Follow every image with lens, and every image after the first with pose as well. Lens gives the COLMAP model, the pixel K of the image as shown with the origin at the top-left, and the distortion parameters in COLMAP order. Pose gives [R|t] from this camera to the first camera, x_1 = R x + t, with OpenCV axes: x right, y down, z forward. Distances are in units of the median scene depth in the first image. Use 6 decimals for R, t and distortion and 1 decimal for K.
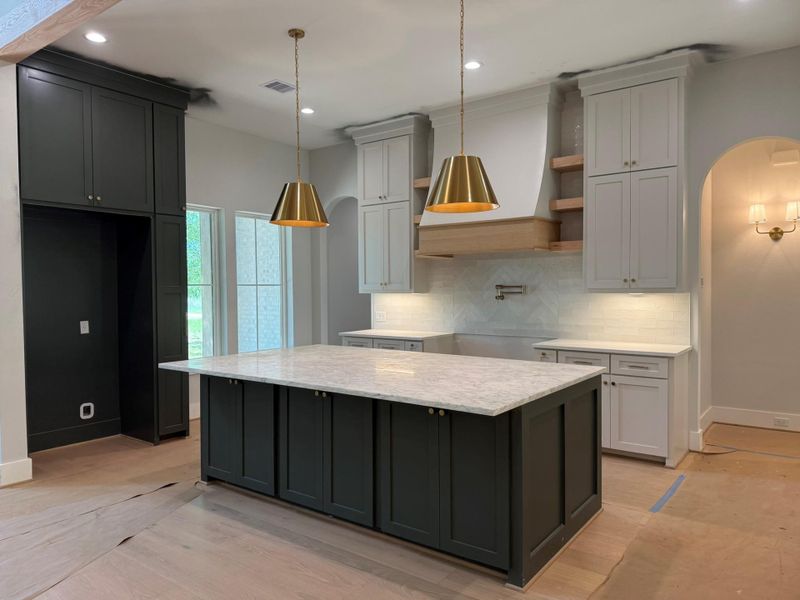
lens RADIAL K [[564.4, 0, 400.0], [0, 564.4, 300.0], [0, 0, 1]] dist [0.066739, -0.085538]
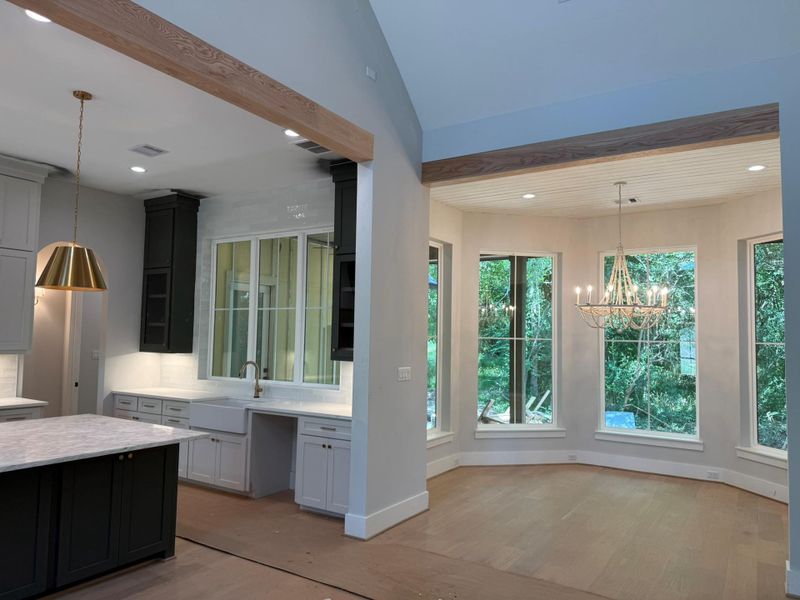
lens RADIAL K [[564.4, 0, 400.0], [0, 564.4, 300.0], [0, 0, 1]] dist [0.066739, -0.085538]
pose [[-0.074429, 0.070617, 0.994723, -0.725728], [0.003517, 0.997502, -0.070551, -0.035514], [-0.997220, -0.001753, -0.074492, 0.265446]]
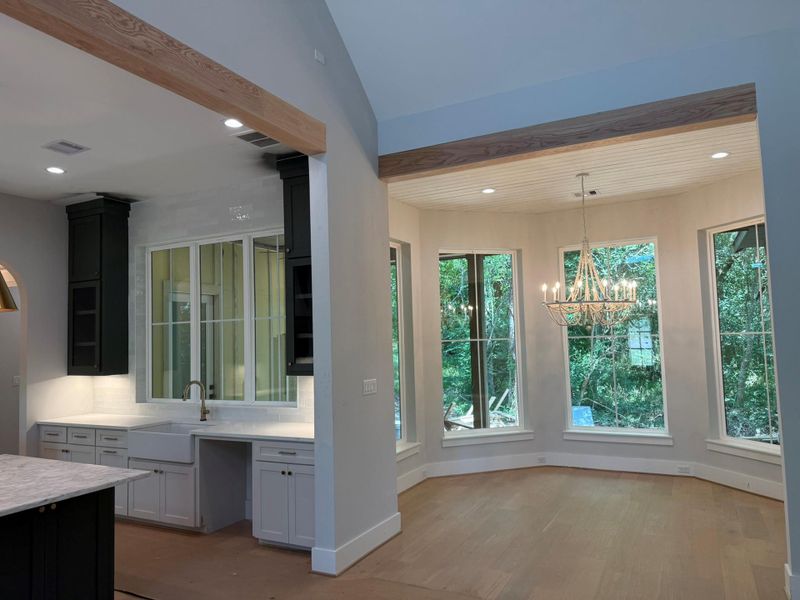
lens RADIAL K [[566.6, 0, 400.0], [0, 566.6, 300.0], [0, 0, 1]] dist [0.013728, -0.008819]
pose [[-0.164343, 0.078878, 0.983244, -0.638822], [0.052216, 0.996096, -0.071181, -0.047598], [-0.985020, 0.039642, -0.167820, 0.281961]]
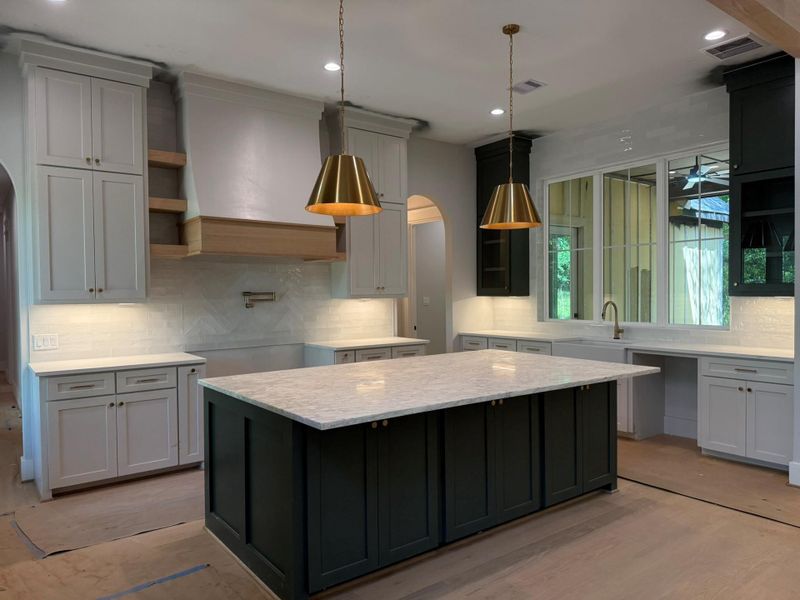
lens RADIAL K [[564.4, 0, 400.0], [0, 564.4, 300.0], [0, 0, 1]] dist [0.066739, -0.085538]
pose [[0.278596, -0.010613, 0.960350, -0.725694], [0.029323, 0.999567, 0.002540, -0.009743], [-0.959961, 0.027453, 0.278787, 0.578969]]
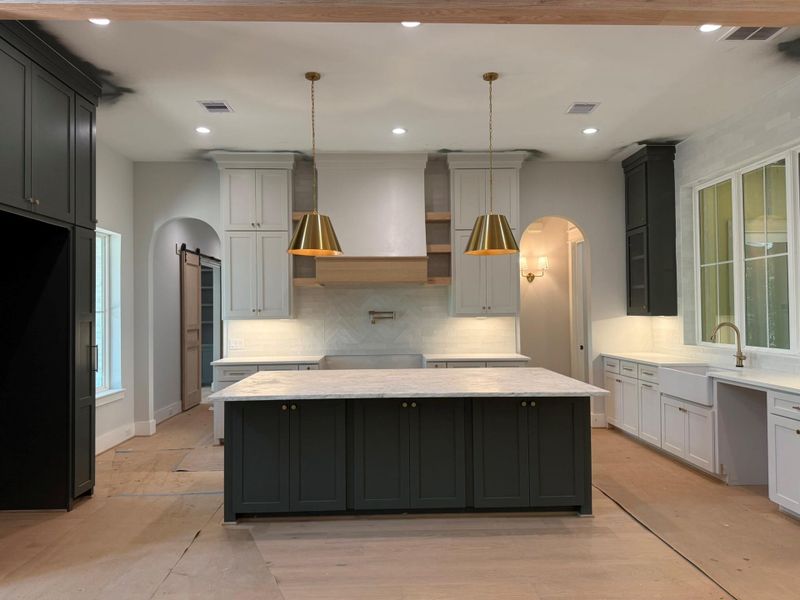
lens RADIAL K [[564.4, 0, 400.0], [0, 564.4, 300.0], [0, 0, 1]] dist [0.066739, -0.085538]
pose [[0.779795, 0.011804, 0.625923, -0.576528], [0.018610, 0.998943, -0.042023, -0.000152], [-0.625758, 0.044418, 0.778751, 0.067795]]
